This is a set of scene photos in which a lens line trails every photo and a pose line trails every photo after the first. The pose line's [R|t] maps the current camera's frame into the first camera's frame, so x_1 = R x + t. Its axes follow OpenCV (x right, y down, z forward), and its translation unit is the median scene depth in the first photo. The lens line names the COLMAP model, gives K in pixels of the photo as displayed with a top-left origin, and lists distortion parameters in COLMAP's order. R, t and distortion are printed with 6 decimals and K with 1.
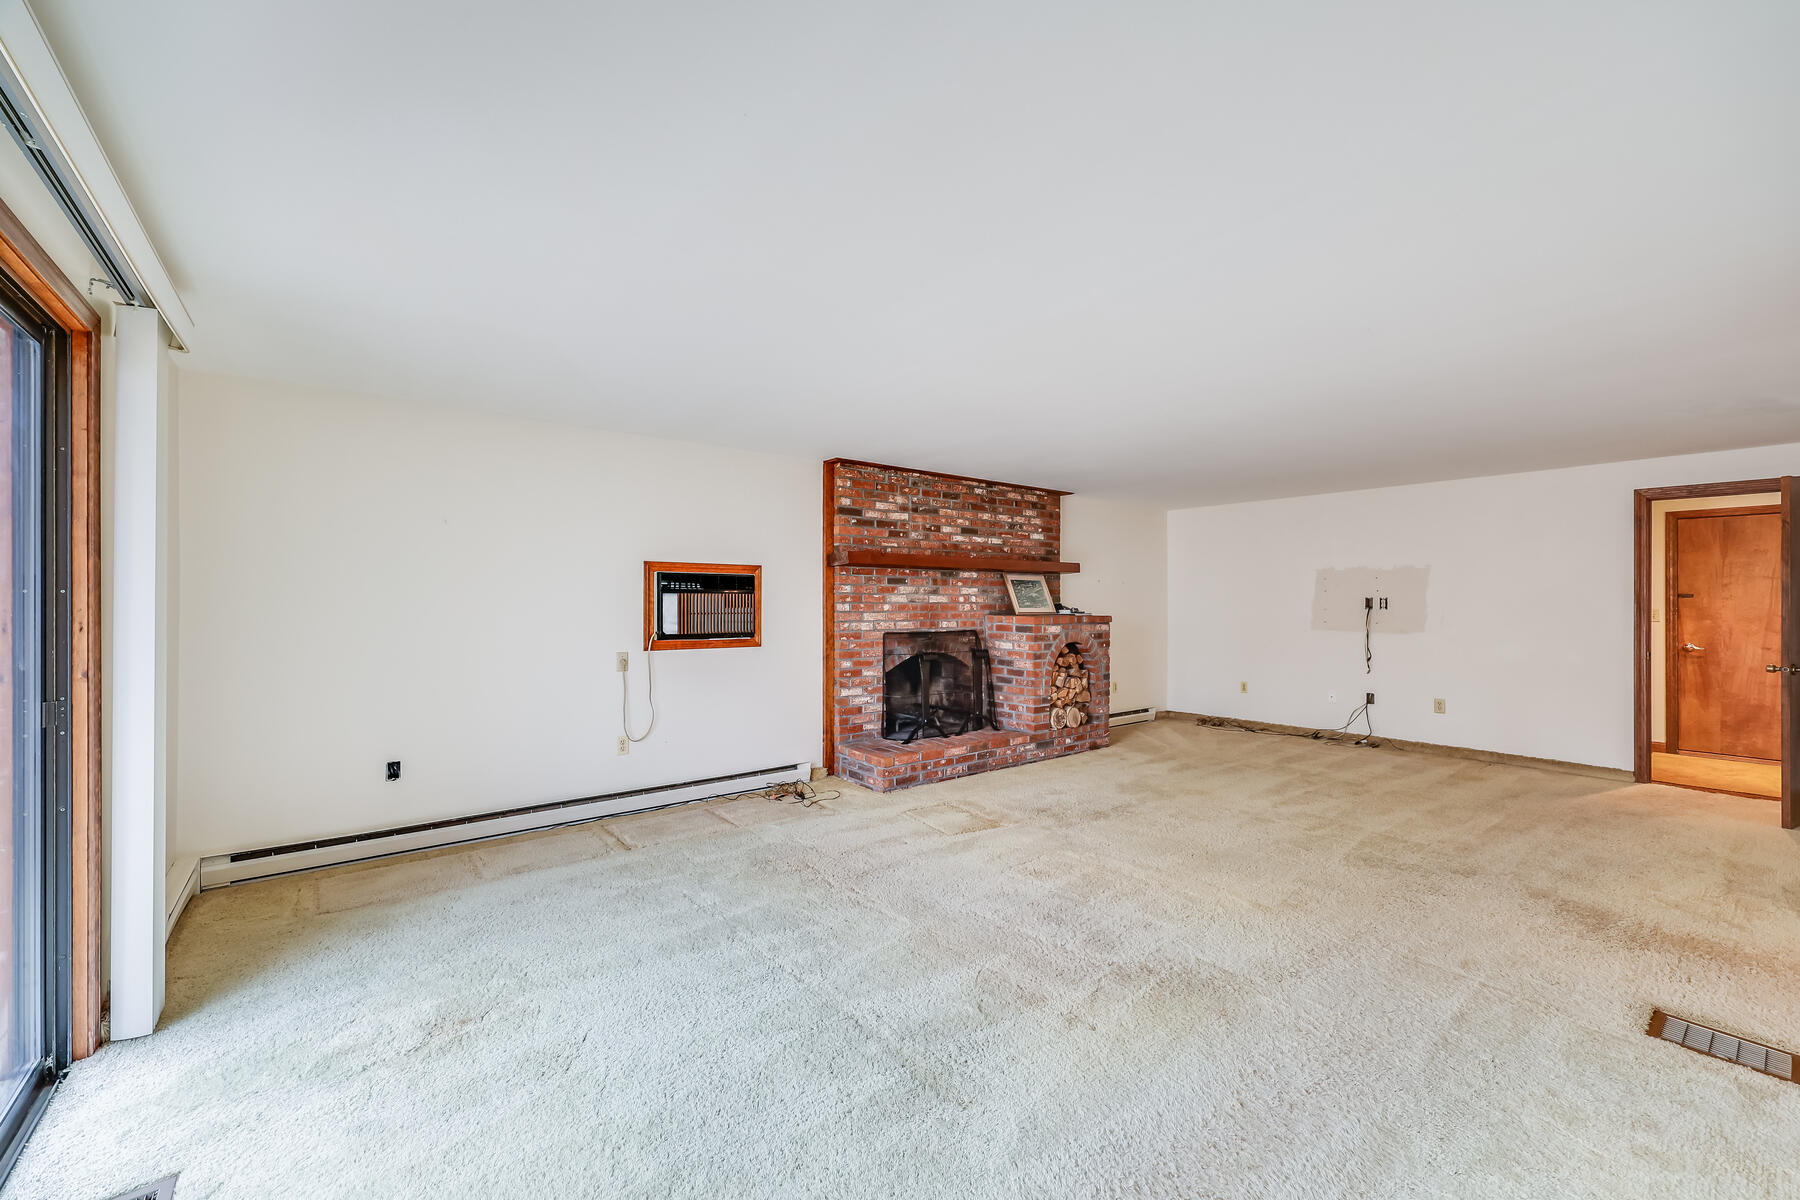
lens RADIAL K [[689.9, 0, 899.7], [0, 689.9, 599.2], [0, 0, 1]] dist [0.003710, 0.000050]
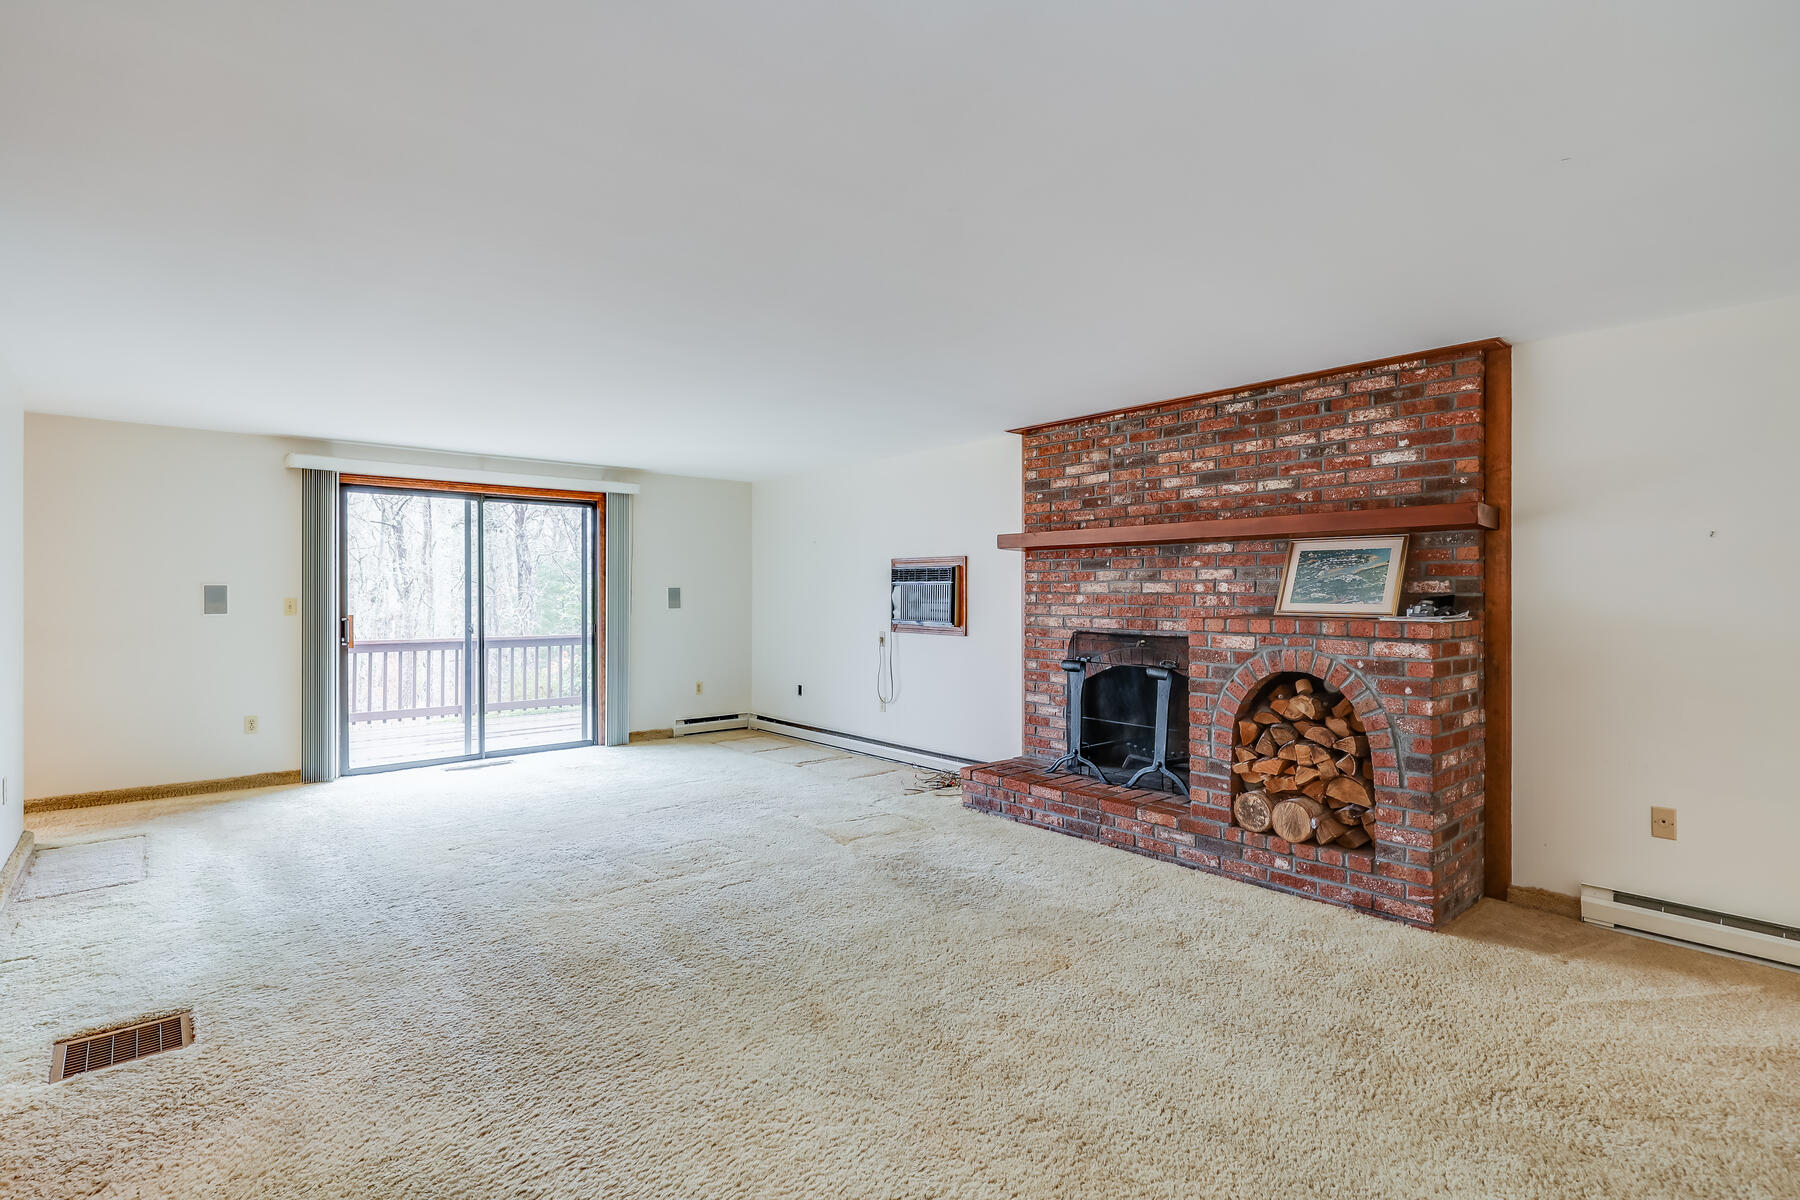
lens RADIAL K [[870.9, 0, 862.3], [0, 870.9, 576.2], [0, 0, 1]] dist [0.005089, 0.000589]
pose [[0.034221, -0.017389, -0.999263, 0.900677], [0.004536, 0.999841, -0.017243, 0.001730], [0.999404, -0.003943, 0.034295, 0.679682]]
